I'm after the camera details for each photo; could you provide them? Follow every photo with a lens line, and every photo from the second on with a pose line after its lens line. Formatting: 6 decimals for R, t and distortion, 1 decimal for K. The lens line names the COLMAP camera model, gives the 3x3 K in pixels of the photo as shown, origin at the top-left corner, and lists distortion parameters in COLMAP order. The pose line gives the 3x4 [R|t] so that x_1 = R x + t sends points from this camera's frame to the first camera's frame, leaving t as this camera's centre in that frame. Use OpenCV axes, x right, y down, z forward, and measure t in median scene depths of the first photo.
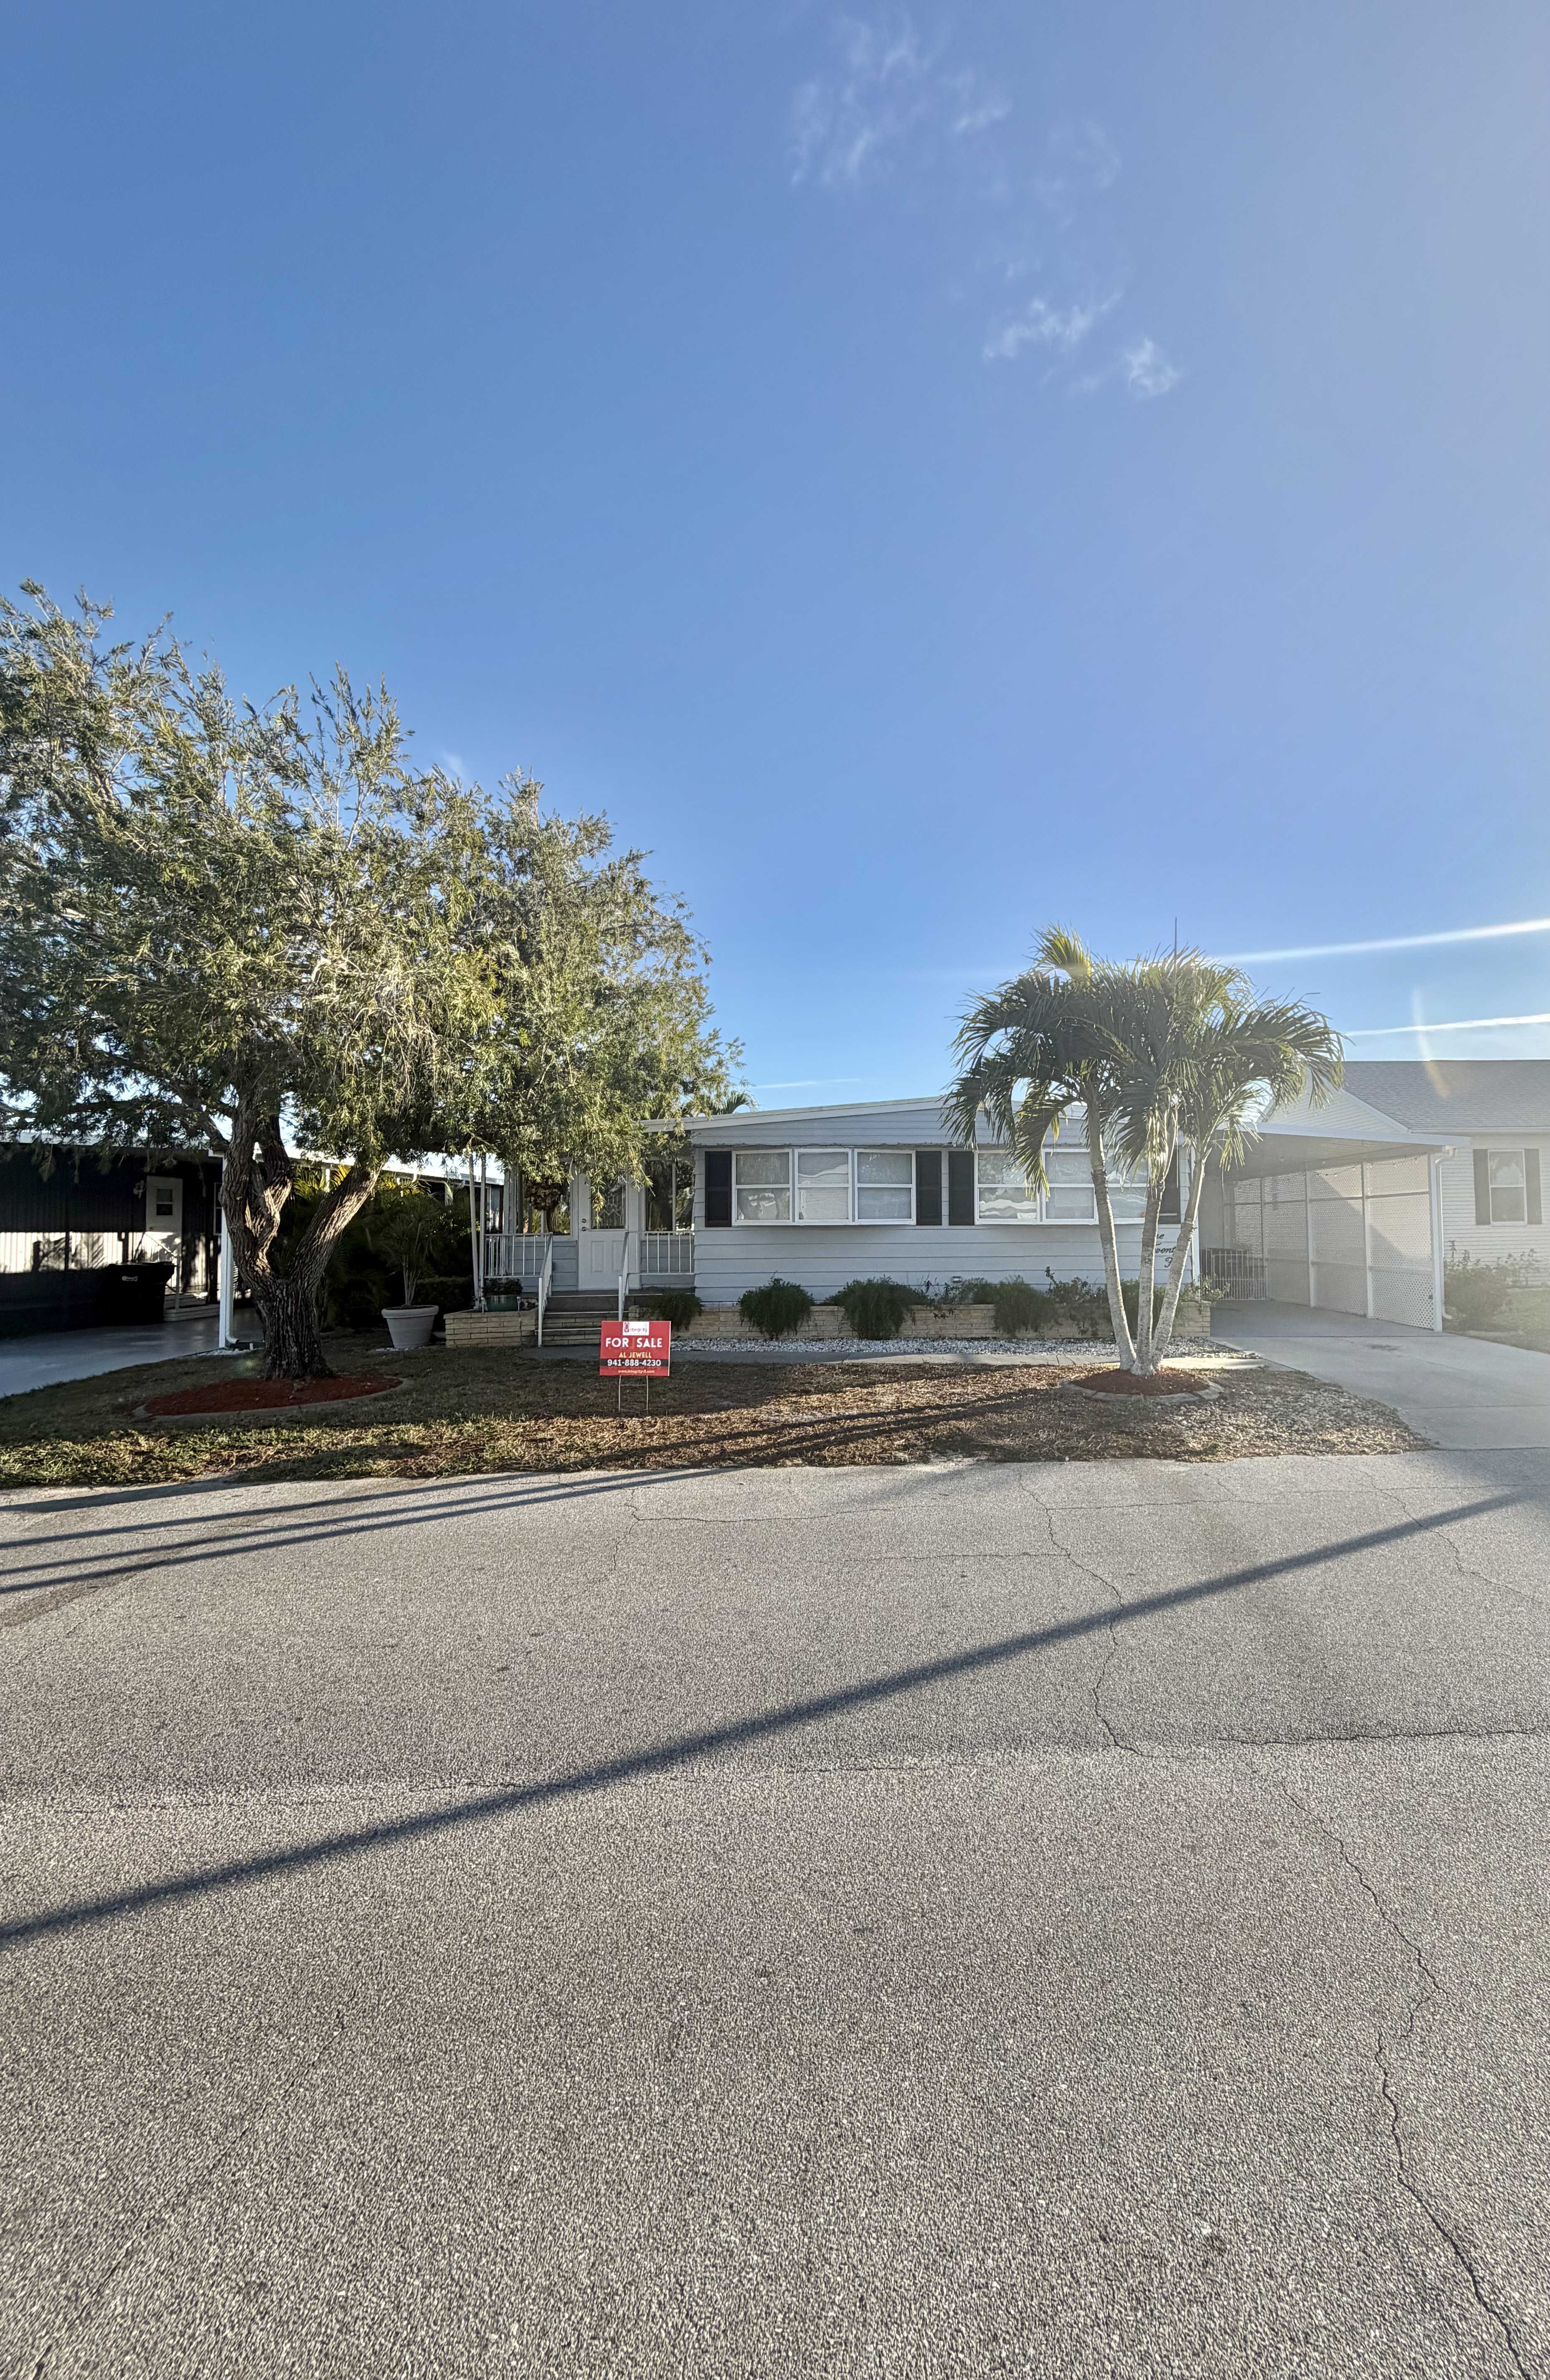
lens RADIAL K [[961.8, 0, 775.0], [0, 961.8, 1190.0], [0, 0, 1]] dist [-0.011019, -0.000014]
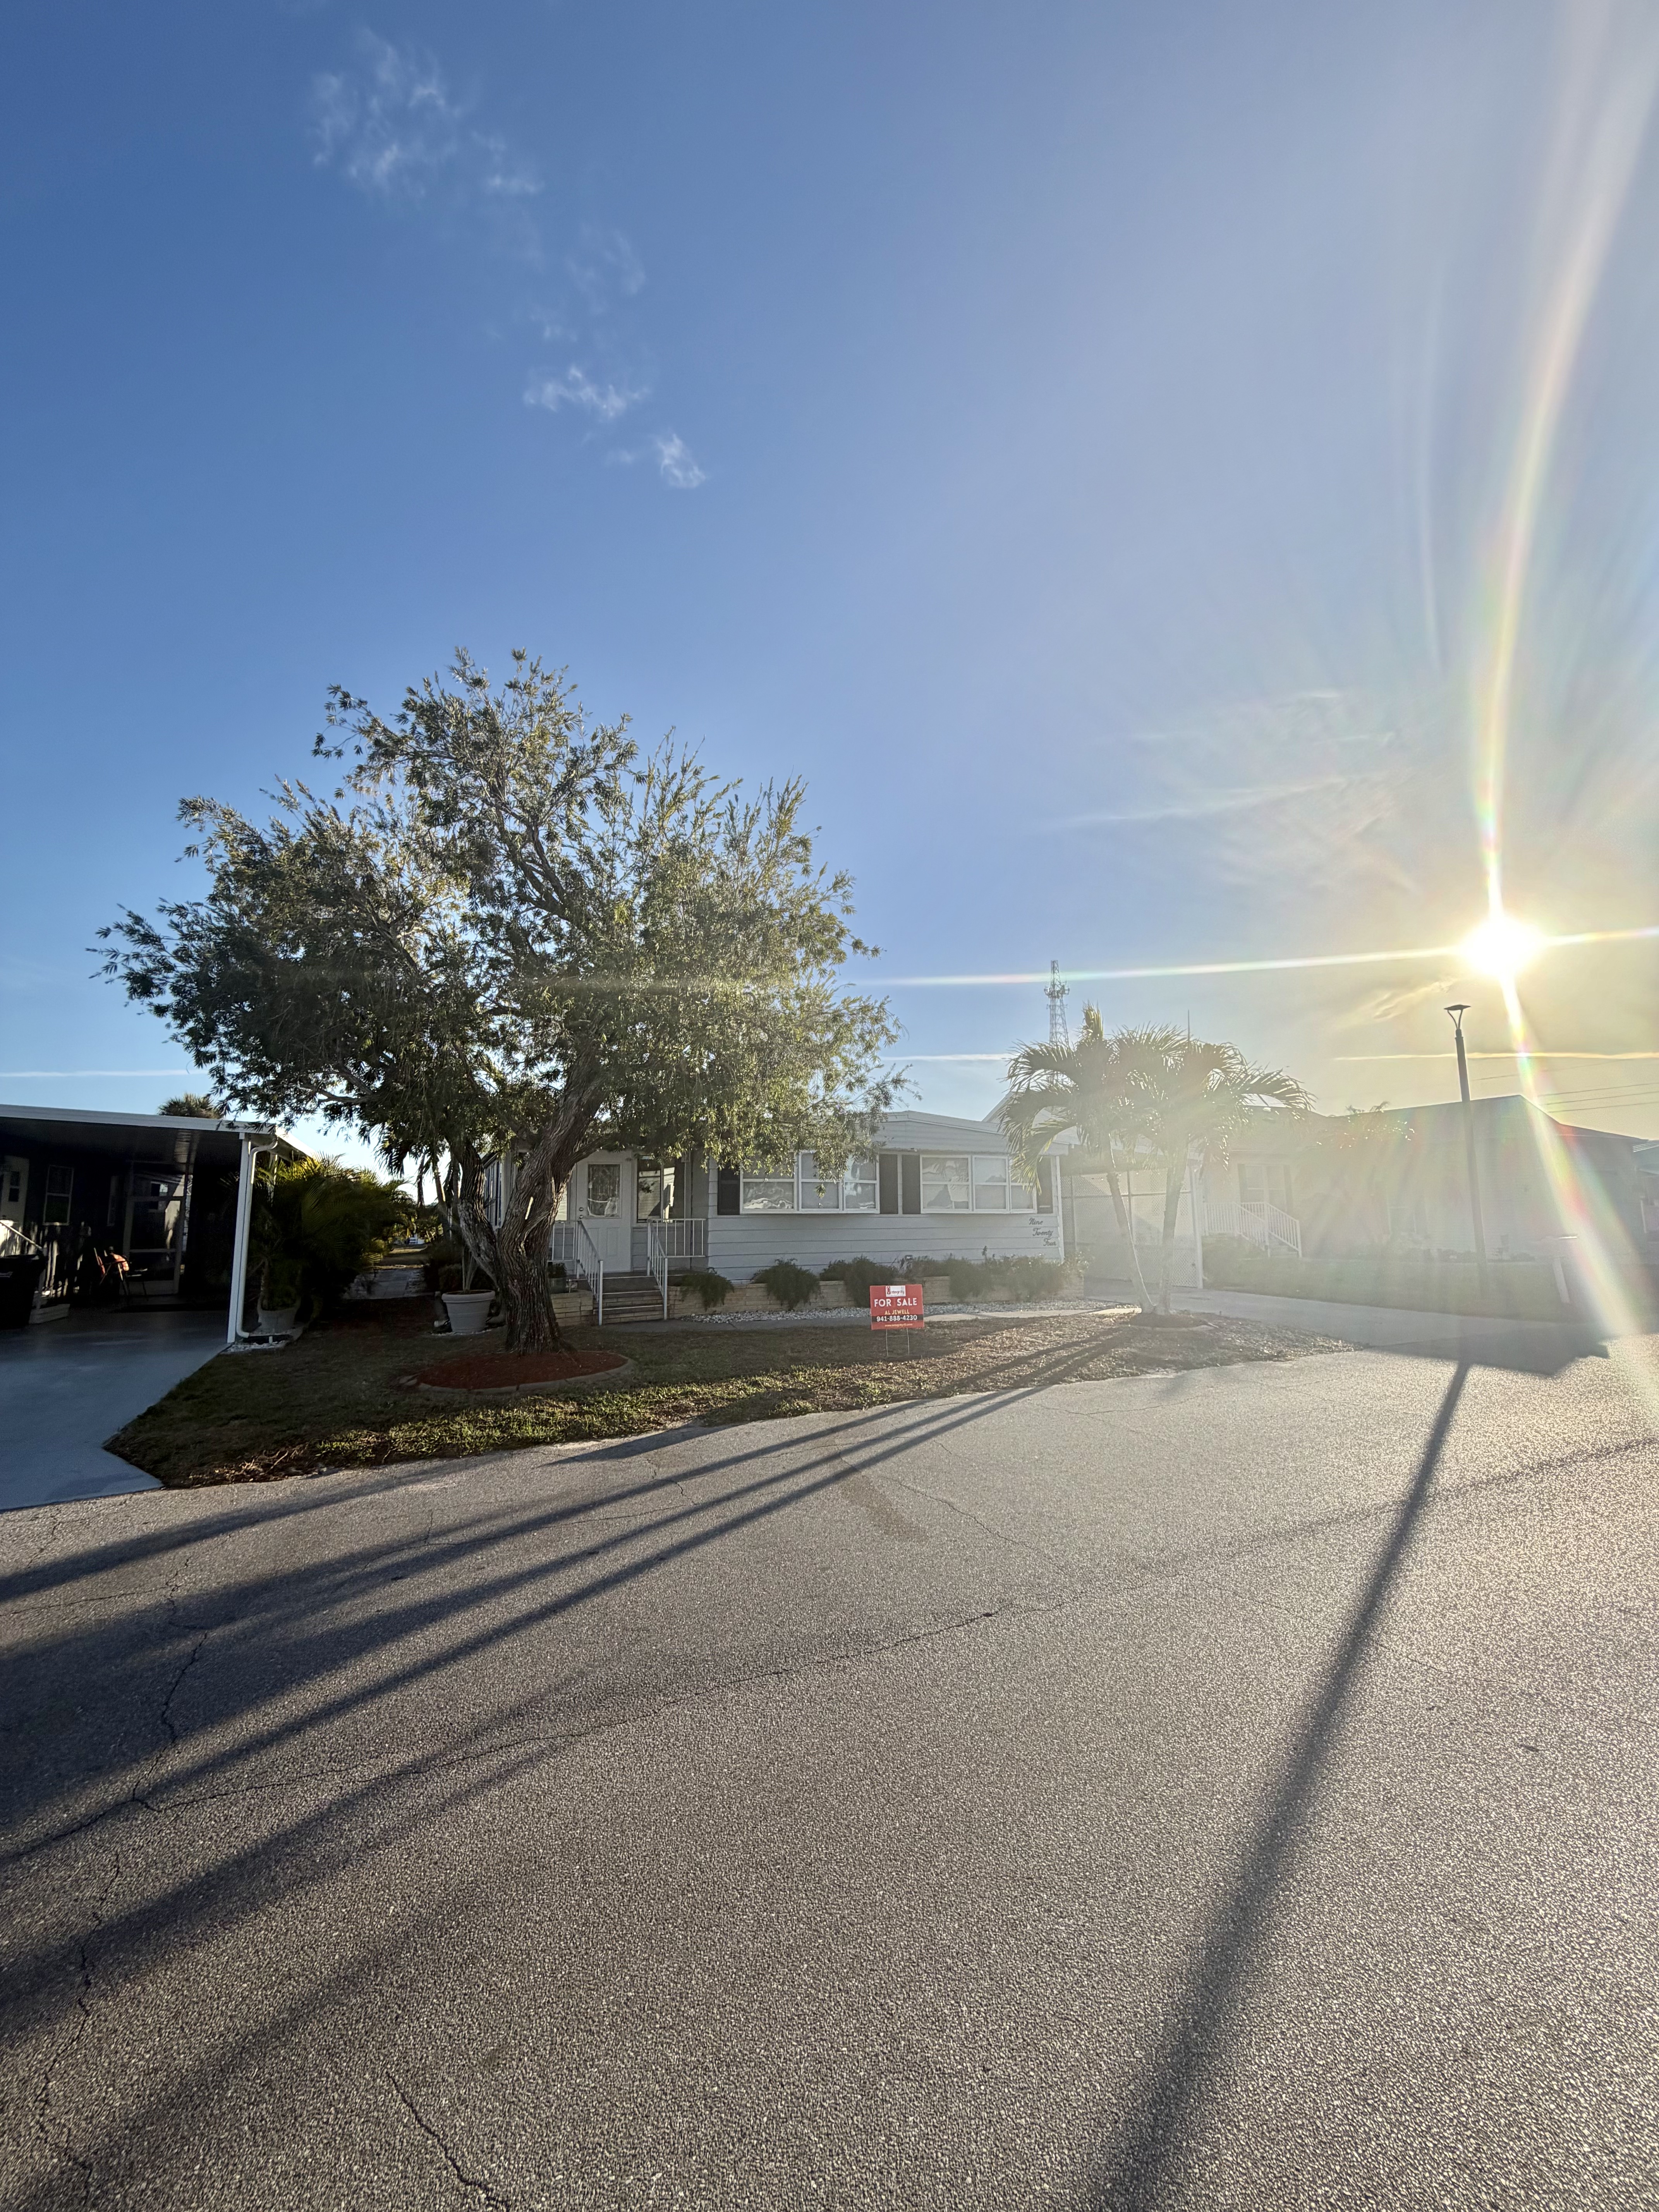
lens RADIAL K [[887.4, 0, 829.5], [0, 887.4, 1106.0], [0, 0, 1]] dist [-0.001764, -0.000122]
pose [[0.924147, 0.047987, 0.379012, -0.364136], [-0.014222, 0.995714, -0.091391, 0.004263], [-0.381773, 0.079068, 0.920868, -0.038633]]
